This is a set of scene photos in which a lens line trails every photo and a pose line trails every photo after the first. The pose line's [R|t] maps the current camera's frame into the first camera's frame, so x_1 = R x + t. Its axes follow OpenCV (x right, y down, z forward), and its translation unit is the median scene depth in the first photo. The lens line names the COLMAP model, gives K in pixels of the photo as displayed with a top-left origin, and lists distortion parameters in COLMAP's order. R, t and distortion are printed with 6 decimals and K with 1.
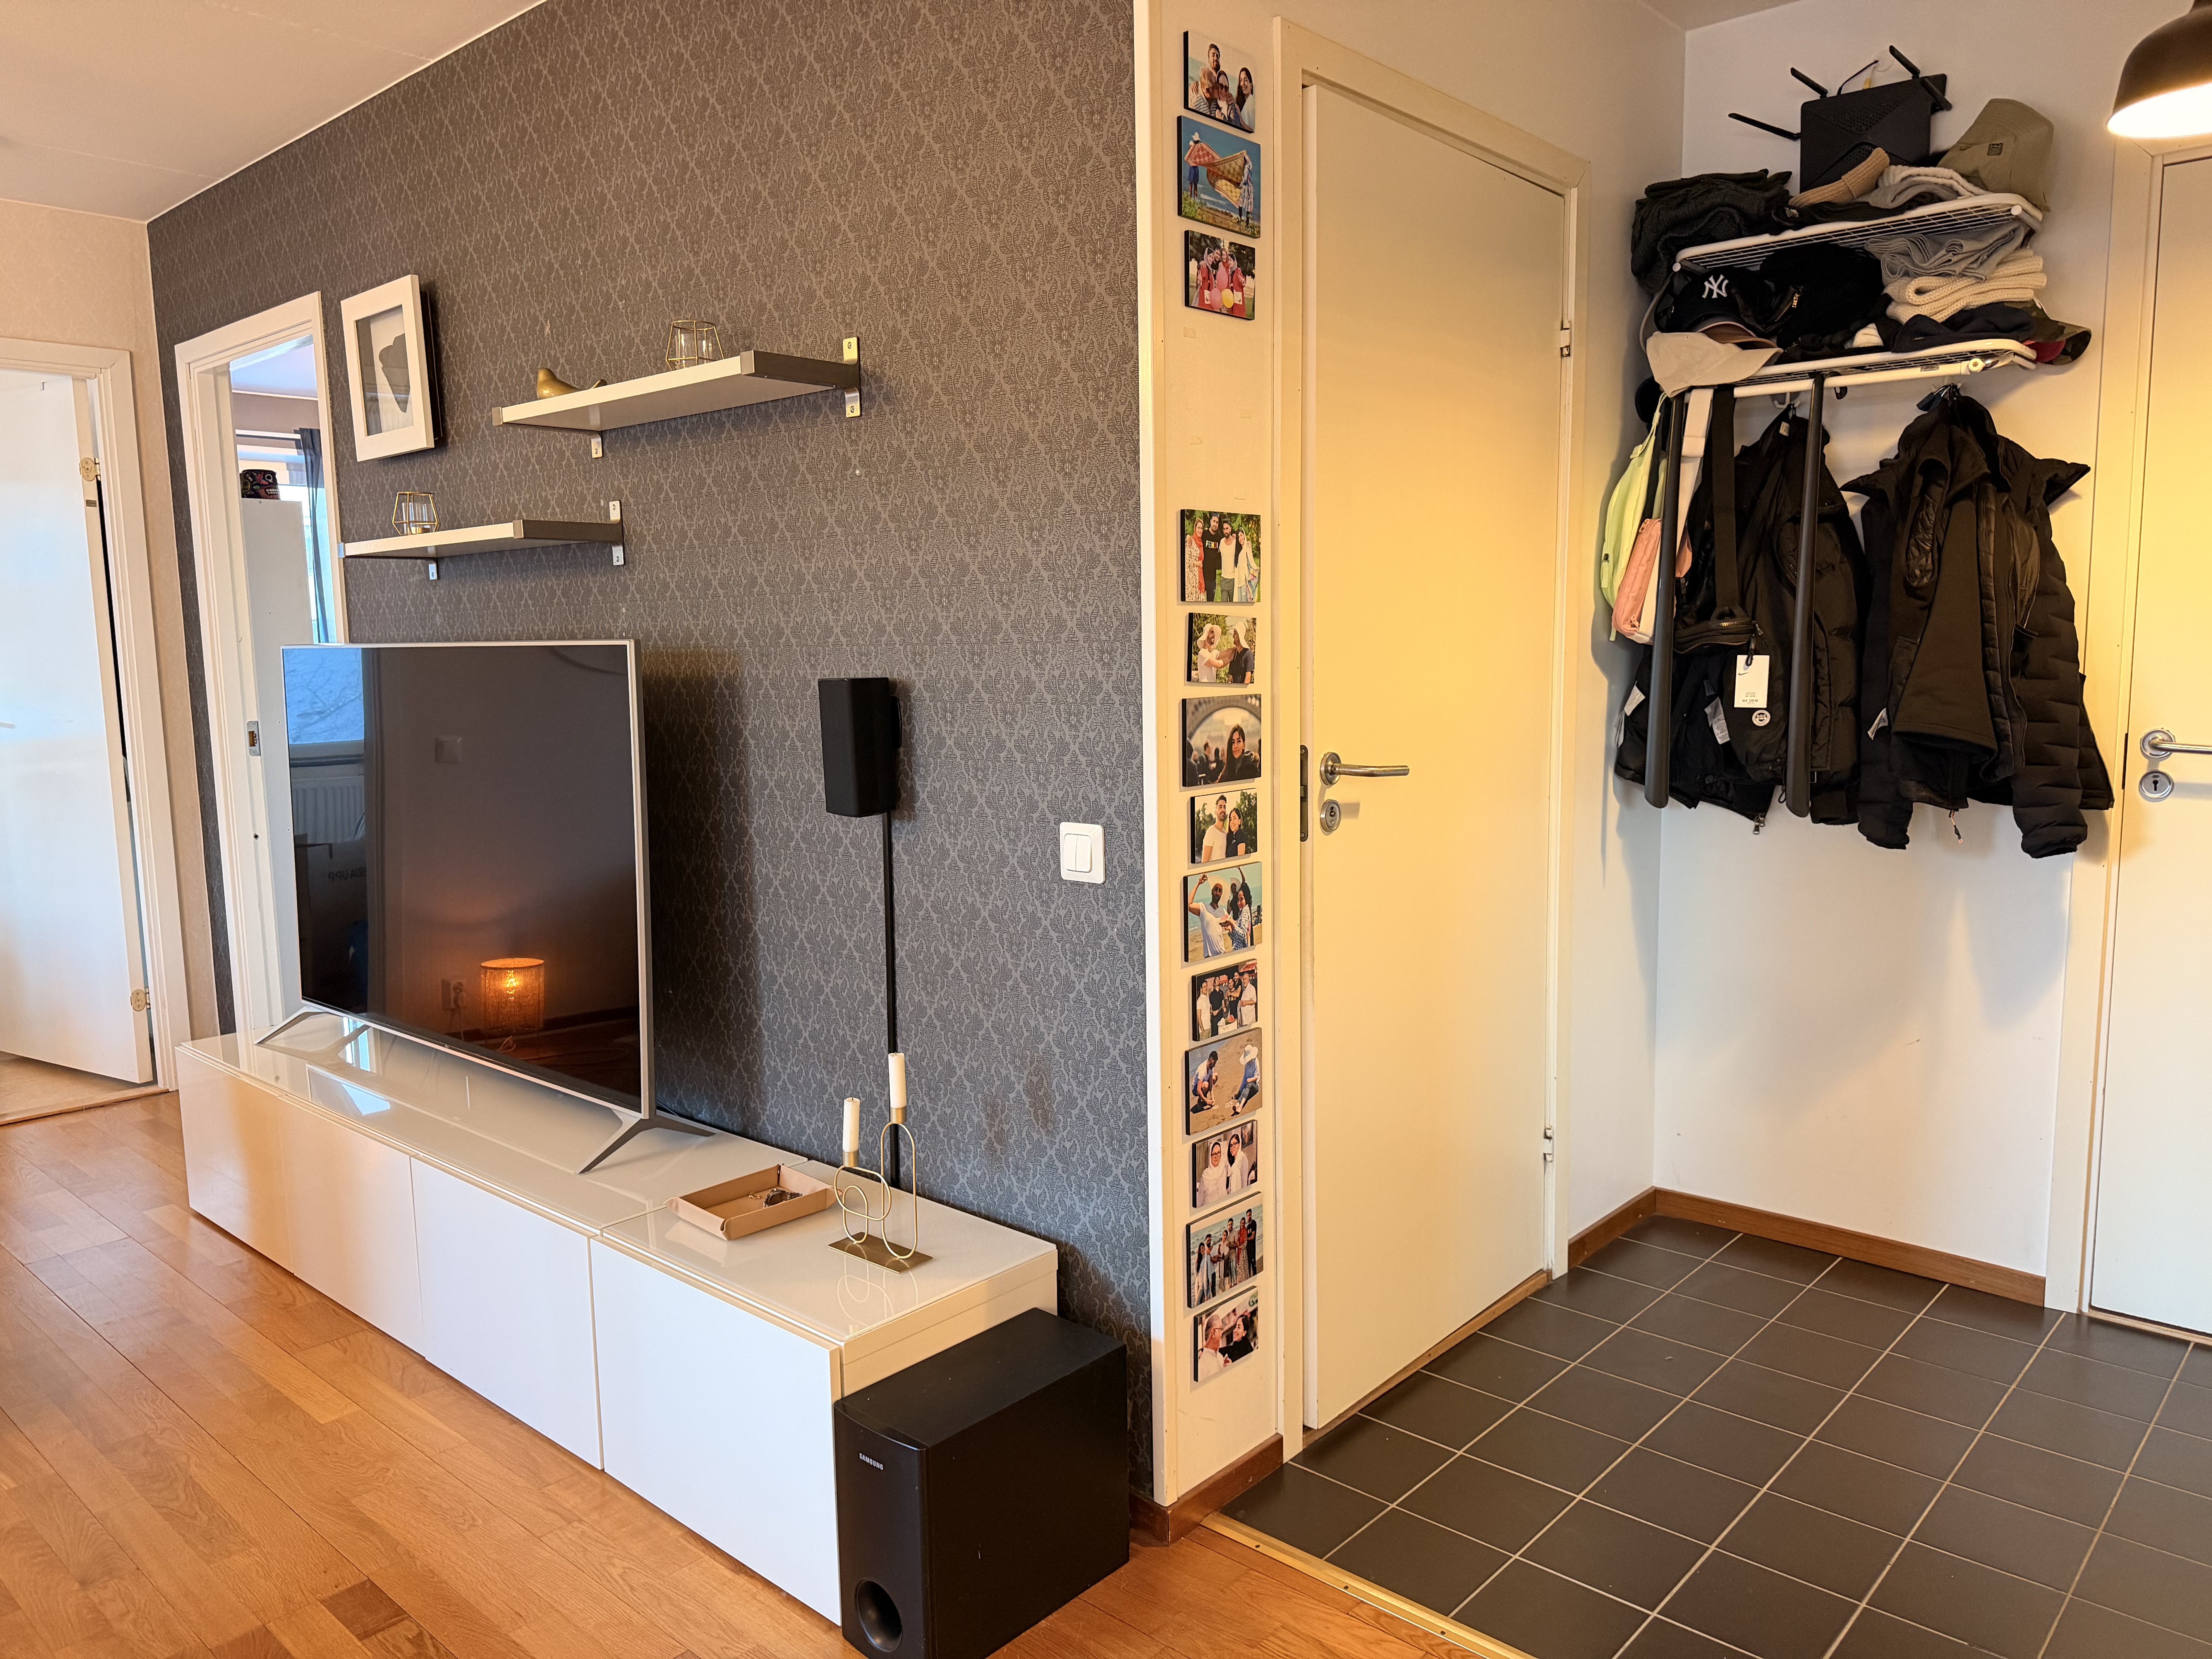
lens RADIAL K [[1559.6, 0, 1106.0], [0, 1559.6, 829.5], [0, 0, 1]] dist [0.161621, -0.259913]
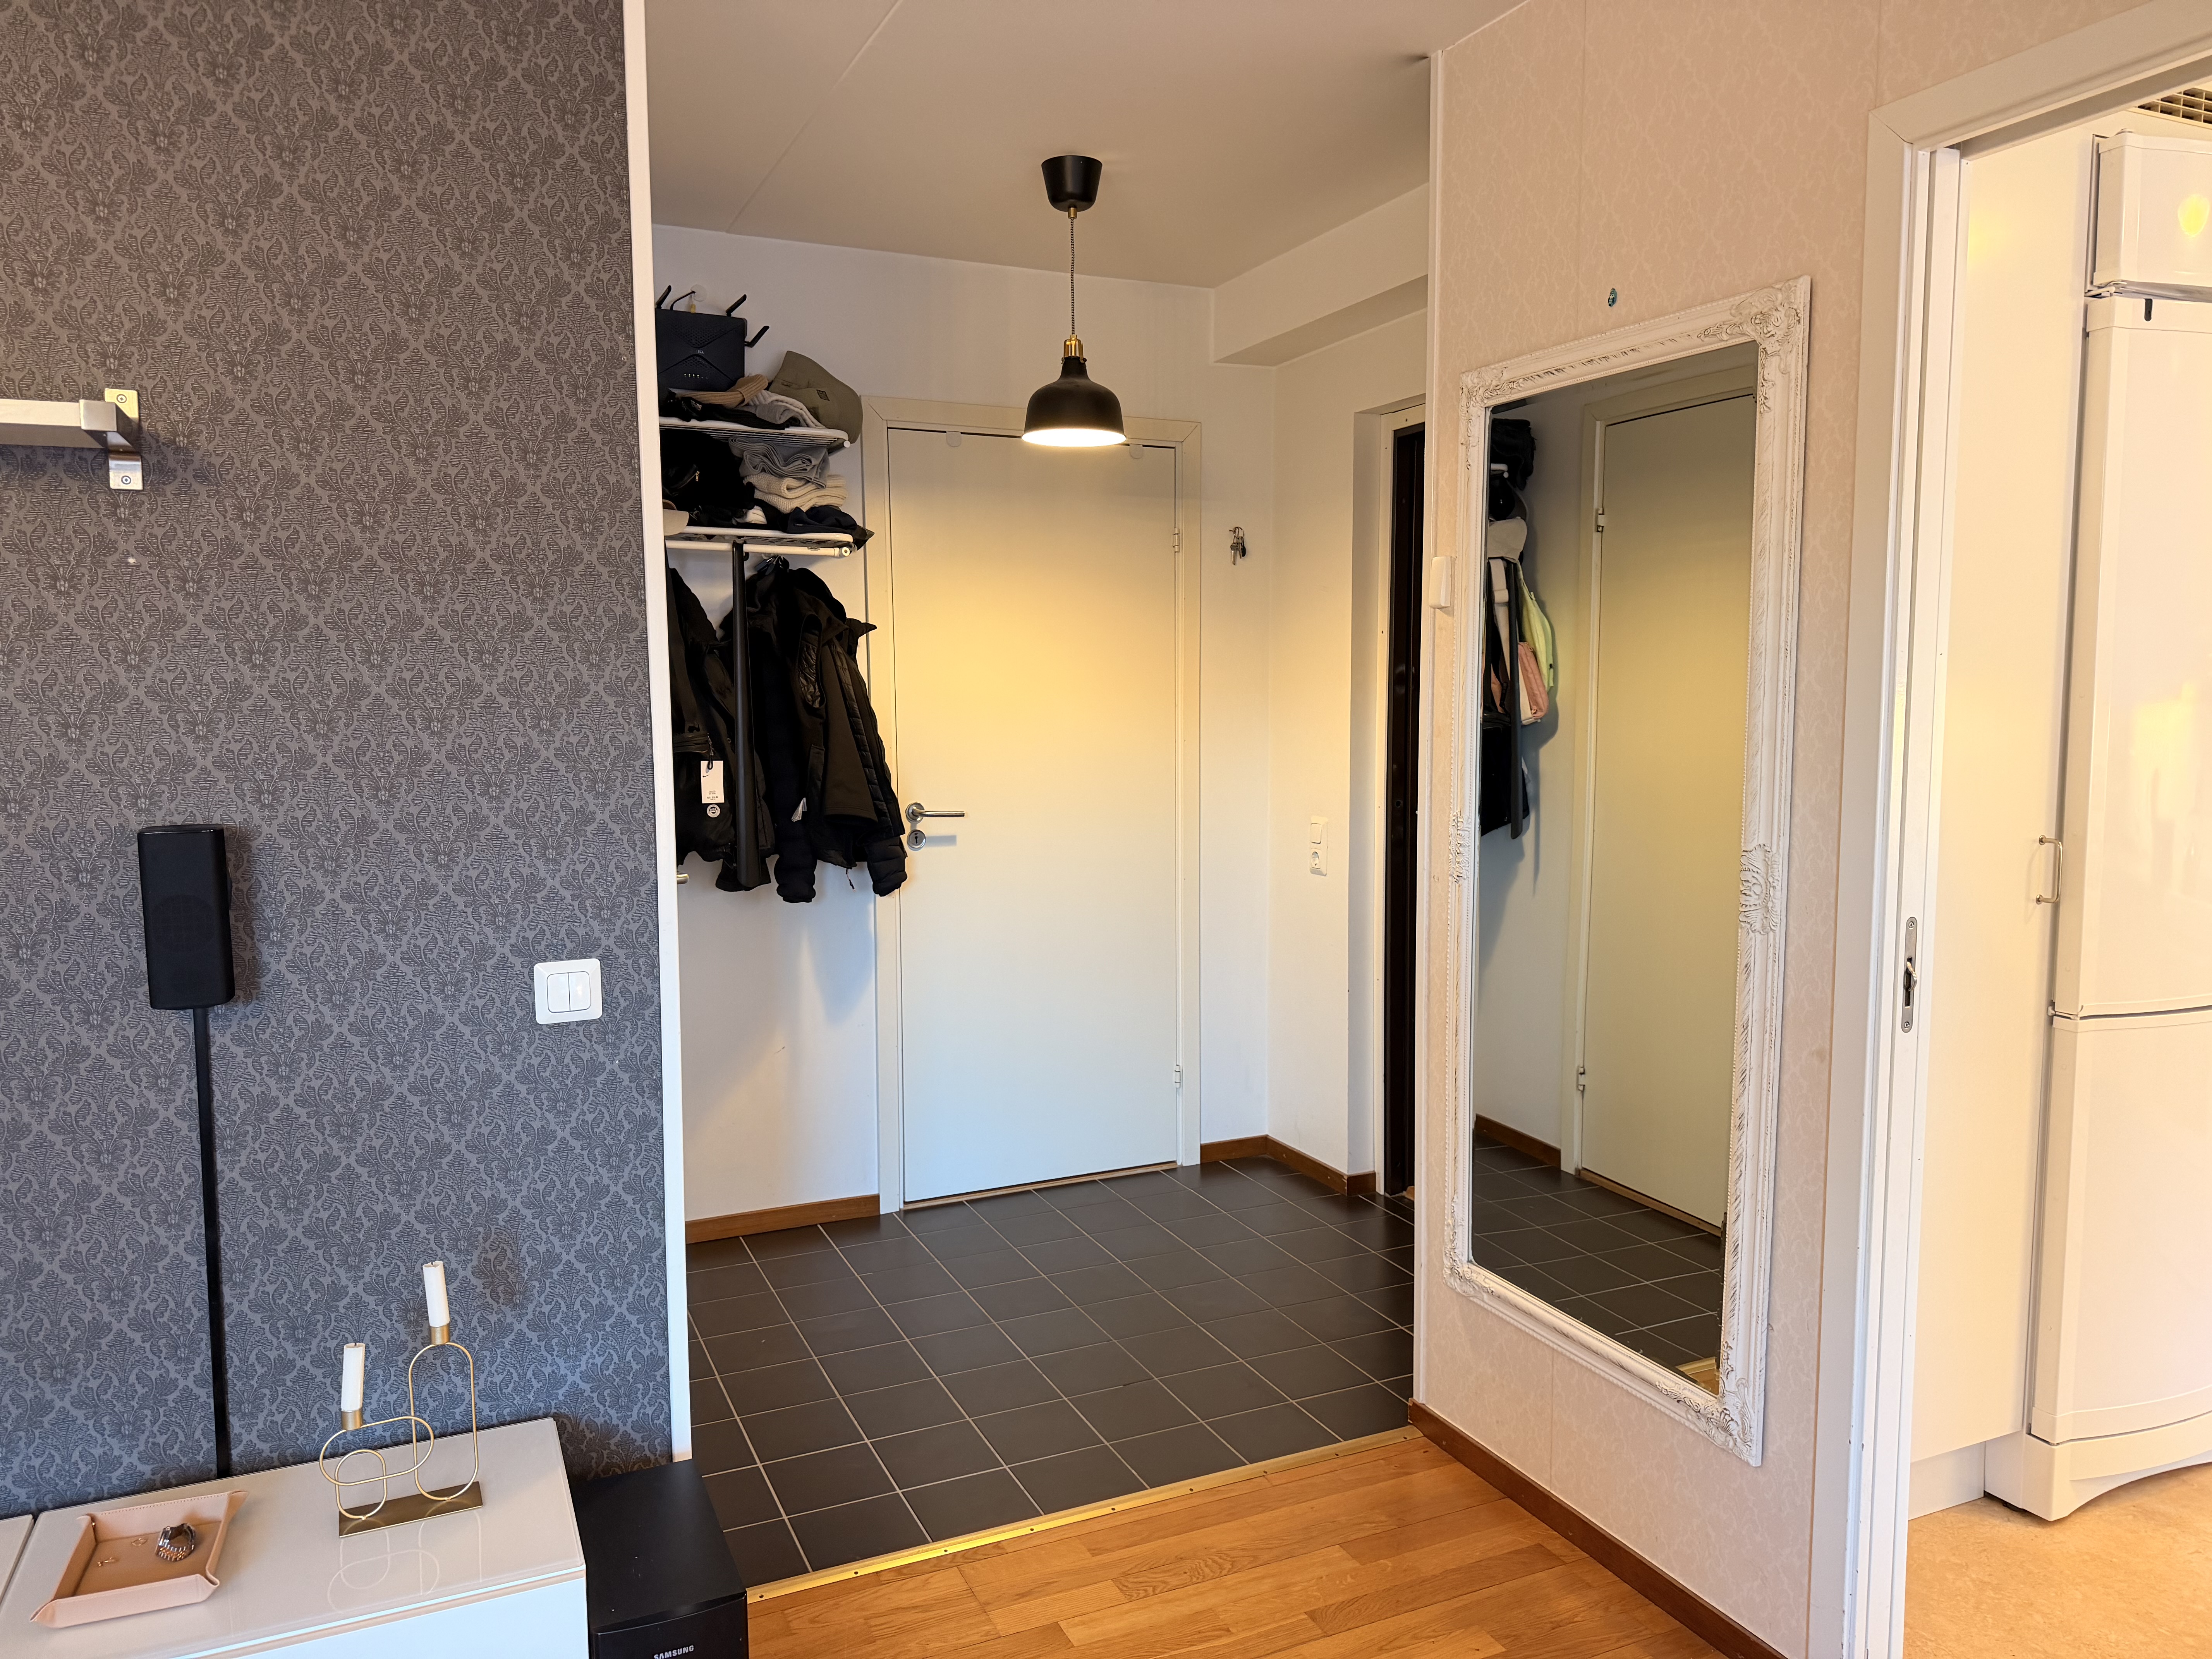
lens RADIAL K [[1554.1, 0, 1107.4], [0, 1554.1, 833.0], [0, 0, 1]] dist [0.005124, -0.002531]
pose [[0.395791, -0.074216, 0.915337, -0.665636], [0.112919, 0.993099, 0.031694, -0.066095], [-0.911372, 0.090815, 0.401440, 0.278083]]
